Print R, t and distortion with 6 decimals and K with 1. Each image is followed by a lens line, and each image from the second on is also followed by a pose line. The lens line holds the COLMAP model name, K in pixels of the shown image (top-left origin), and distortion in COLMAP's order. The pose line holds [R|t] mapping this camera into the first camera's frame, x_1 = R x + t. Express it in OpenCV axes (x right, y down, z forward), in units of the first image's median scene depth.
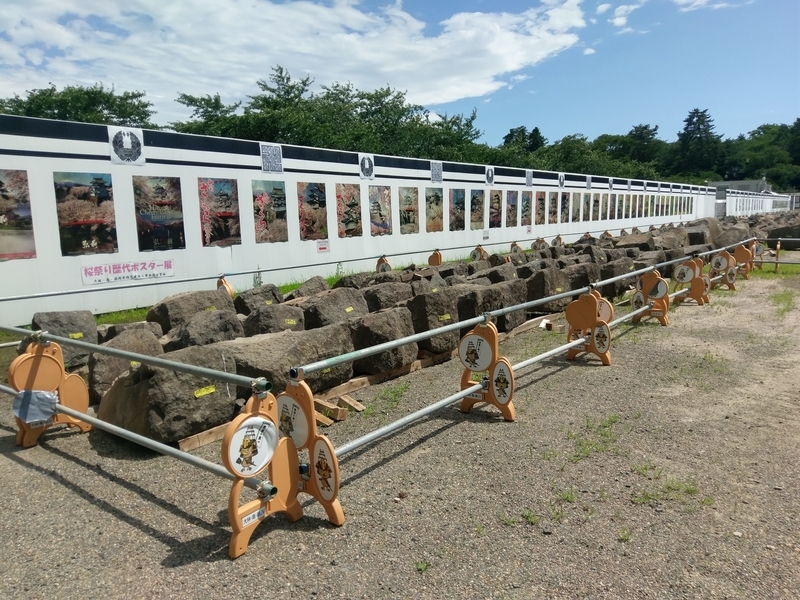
lens RADIAL K [[596.6, 0, 380.5], [0, 596.6, 305.0], [0, 0, 1]] dist [0.080303, -0.091237]
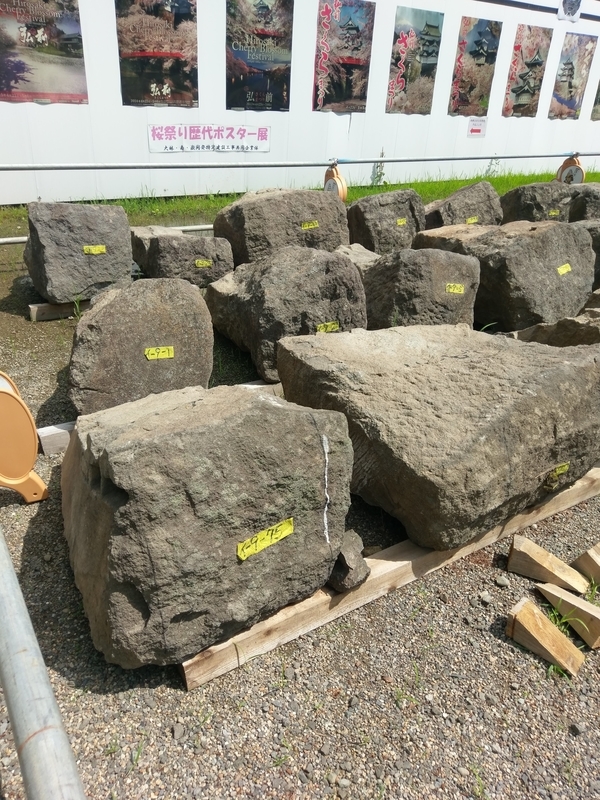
lens RADIAL K [[596.6, 0, 300.0], [0, 596.6, 400.0], [0, 0, 1]] dist [0.080303, -0.091237]
pose [[0.949479, 0.213149, -0.230340, -0.085851], [-0.125949, 0.931071, 0.342409, -0.026099], [0.287447, -0.296099, 0.910879, 0.290276]]
